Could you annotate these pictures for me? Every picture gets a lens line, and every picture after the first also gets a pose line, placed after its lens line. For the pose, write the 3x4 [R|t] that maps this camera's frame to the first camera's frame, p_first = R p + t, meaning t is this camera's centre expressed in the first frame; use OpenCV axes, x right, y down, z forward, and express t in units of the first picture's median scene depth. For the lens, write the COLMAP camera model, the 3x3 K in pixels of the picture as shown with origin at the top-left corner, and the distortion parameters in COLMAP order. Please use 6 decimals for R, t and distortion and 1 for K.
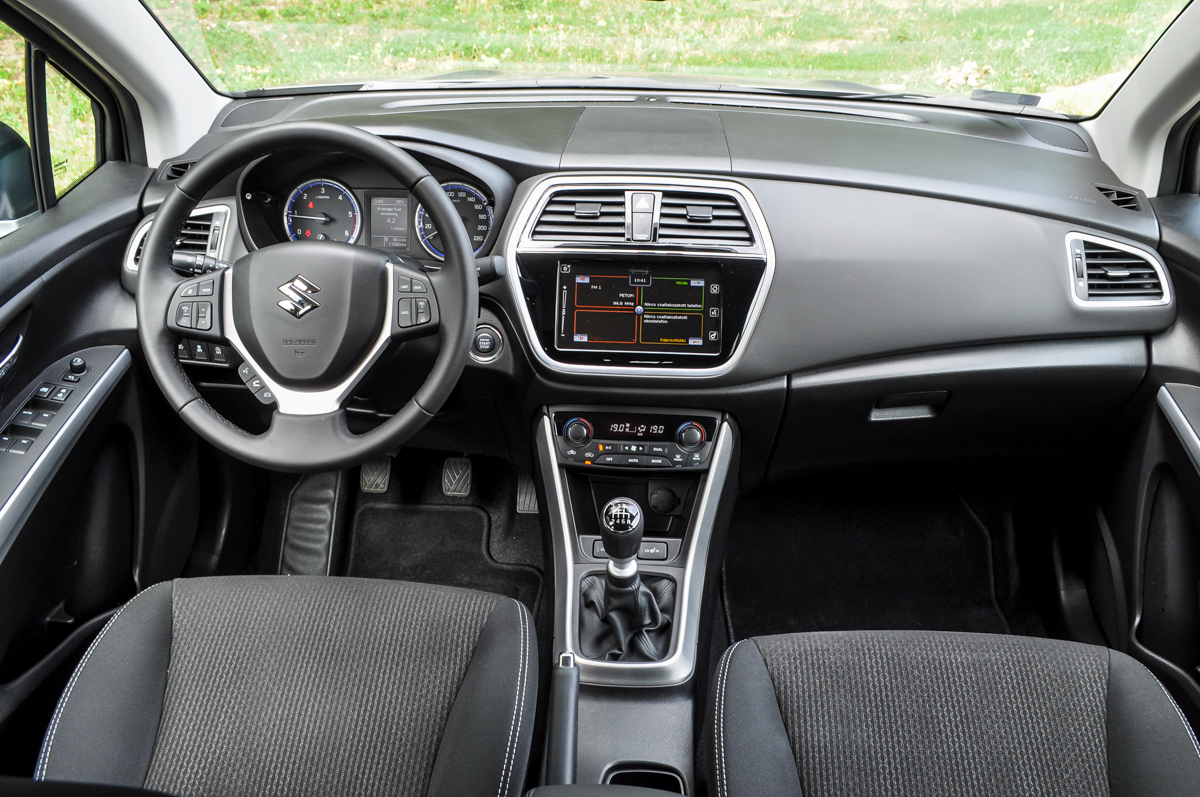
lens RADIAL K [[991.0, 0, 618.3], [0, 991.0, 377.8], [0, 0, 1]] dist [-0.077793, 0.009664]
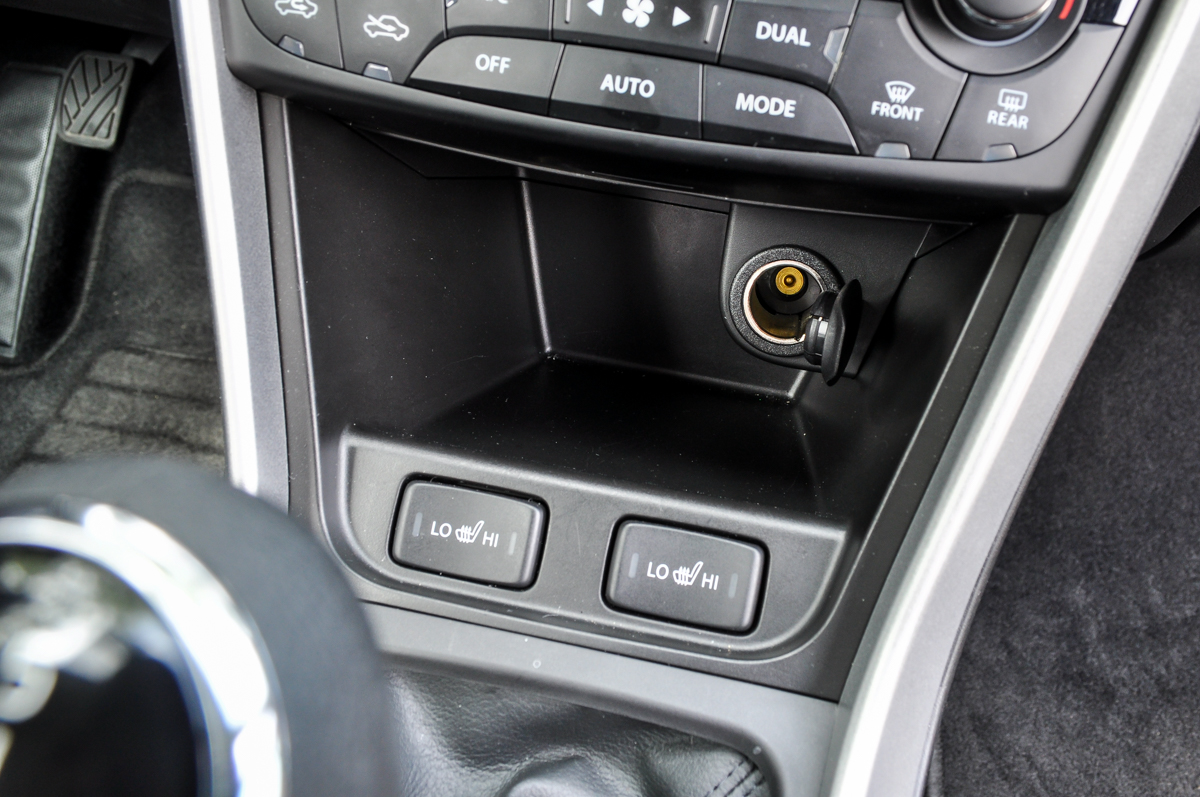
lens RADIAL K [[1025.3, 0, 674.8], [0, 1025.3, 339.3], [0, 0, 1]] dist [-0.087999, 0.003133]
pose [[0.989031, 0.129678, -0.070721, 0.040842], [-0.106334, 0.957403, 0.268462, 0.077476], [0.102522, -0.257997, 0.960691, 0.825228]]
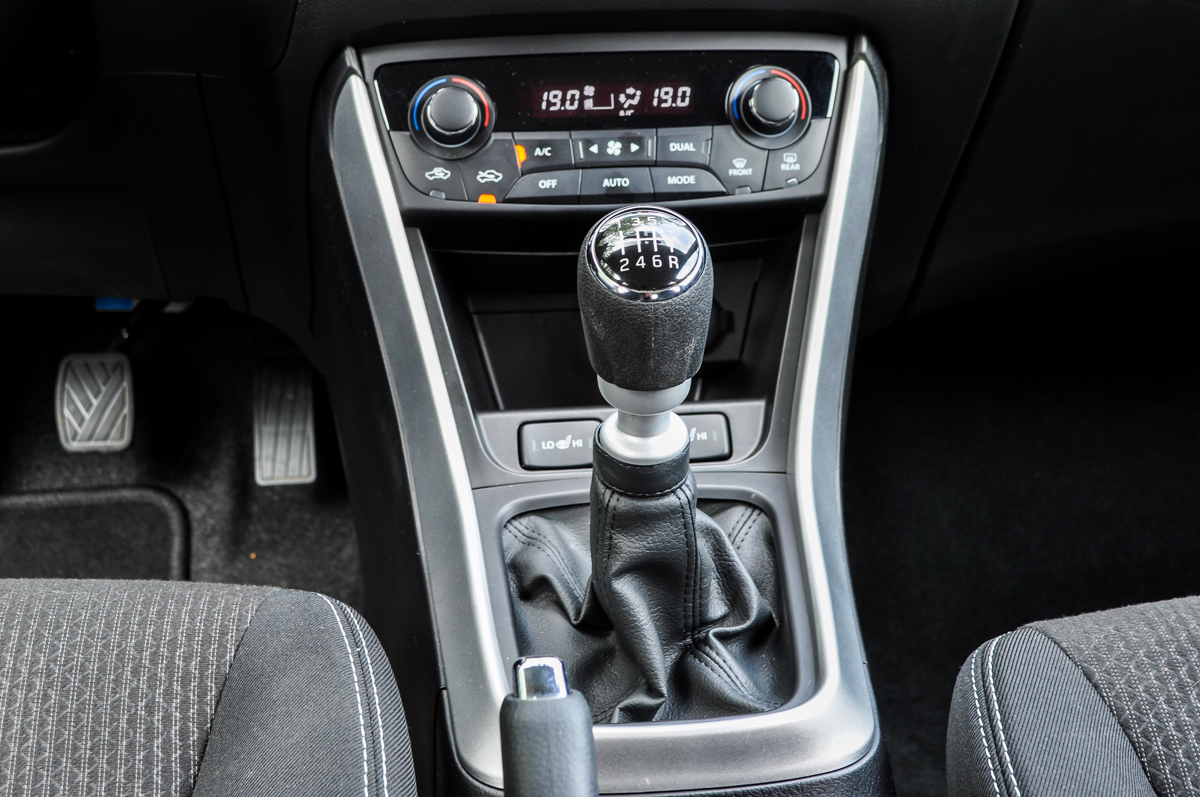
lens RADIAL K [[1853.4, 0, 600.0], [0, 1853.4, 398.5], [0, 0, 1]] dist [-0.006854, -0.005710]
pose [[0.989287, -0.076460, 0.124361, -0.078433], [0.078367, 0.996869, -0.010504, 0.166730], [-0.123168, 0.020138, 0.992181, 0.349034]]
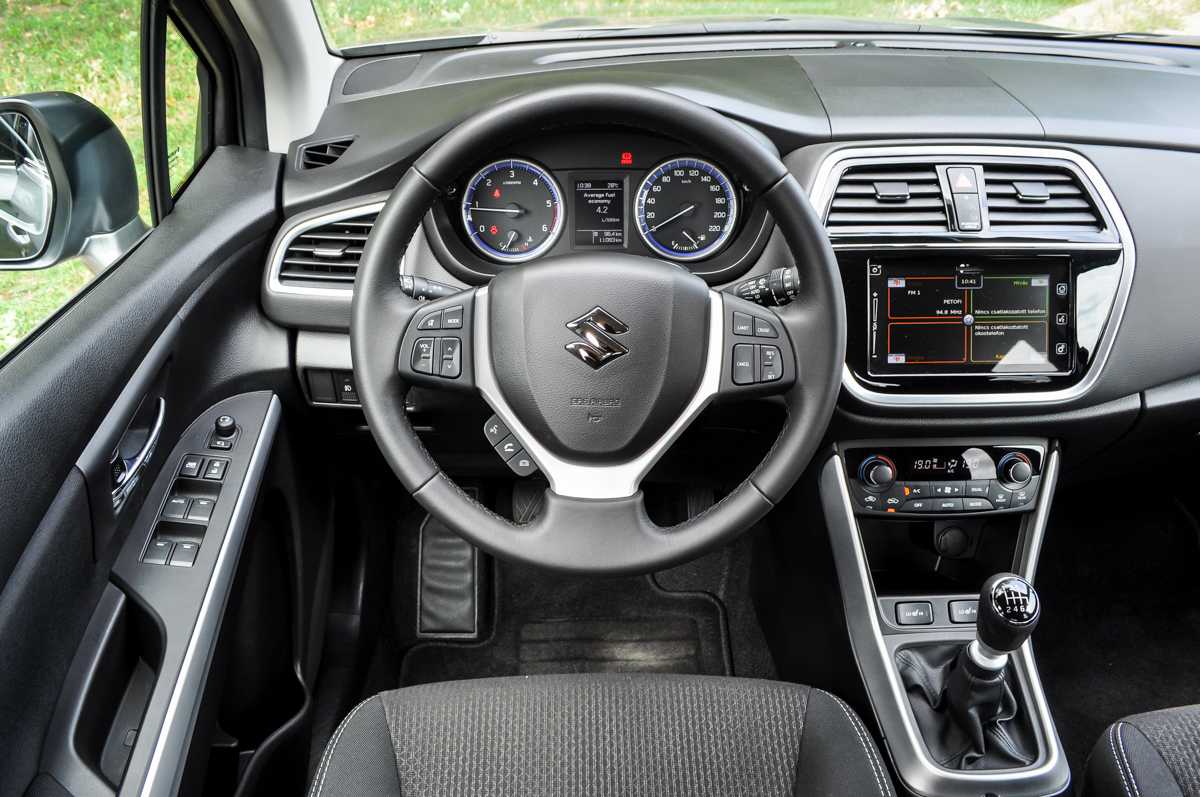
lens RADIAL K [[929.8, 0, 584.2], [0, 929.8, 397.8], [0, 0, 1]] dist [-0.080465, 0.008484]
pose [[0.998106, -0.051254, 0.034013, -0.300560], [0.048161, 0.995110, 0.086231, -0.081694], [-0.038266, -0.084429, 0.995694, 0.278225]]
